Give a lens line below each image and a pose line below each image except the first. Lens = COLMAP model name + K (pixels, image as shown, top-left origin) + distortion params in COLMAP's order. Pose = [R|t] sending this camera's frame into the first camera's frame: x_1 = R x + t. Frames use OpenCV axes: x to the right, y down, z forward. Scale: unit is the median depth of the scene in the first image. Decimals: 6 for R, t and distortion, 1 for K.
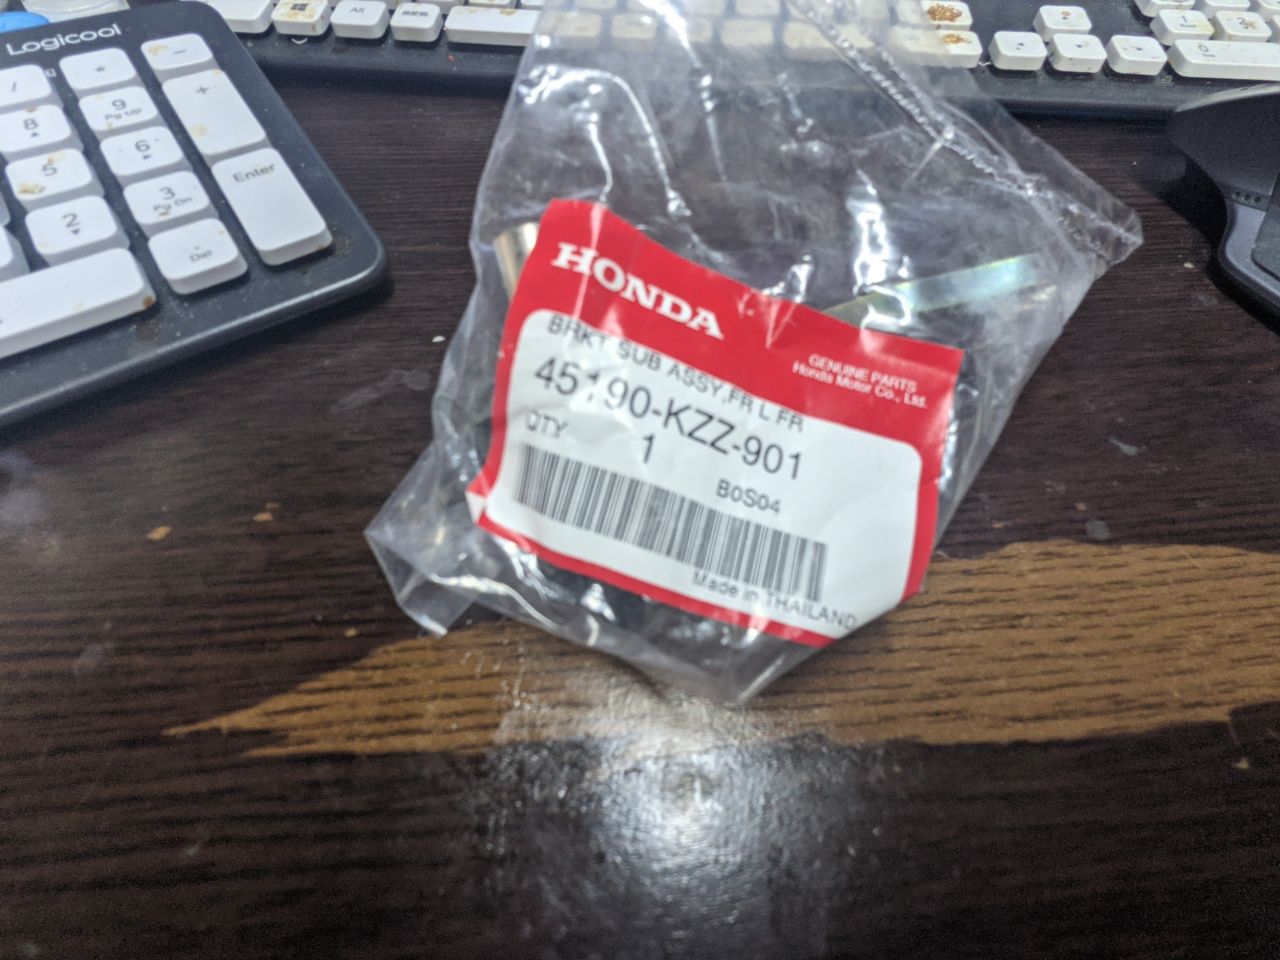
lens RADIAL K [[608.7, 0, 643.3], [0, 608.7, 480.7], [0, 0, 1]] dist [0.002464, 0.002090]
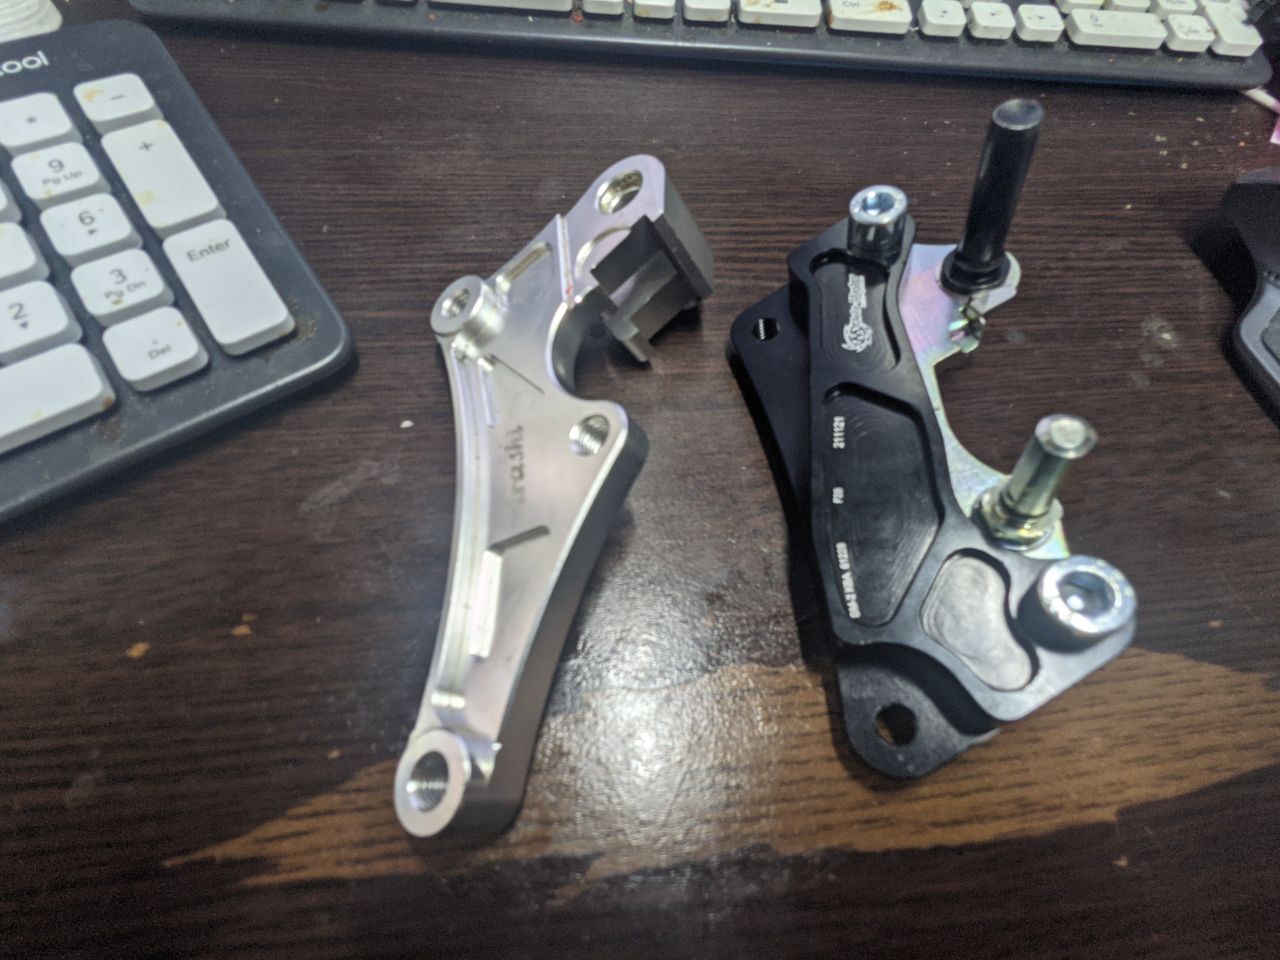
lens RADIAL K [[608.7, 0, 643.3], [0, 608.7, 480.7], [0, 0, 1]] dist [0.002464, 0.002090]
pose [[0.998772, -0.000353, 0.049551, 0.007409], [-0.003862, 0.996378, 0.084947, -0.288818], [-0.049401, -0.085034, 0.995153, -0.043242]]
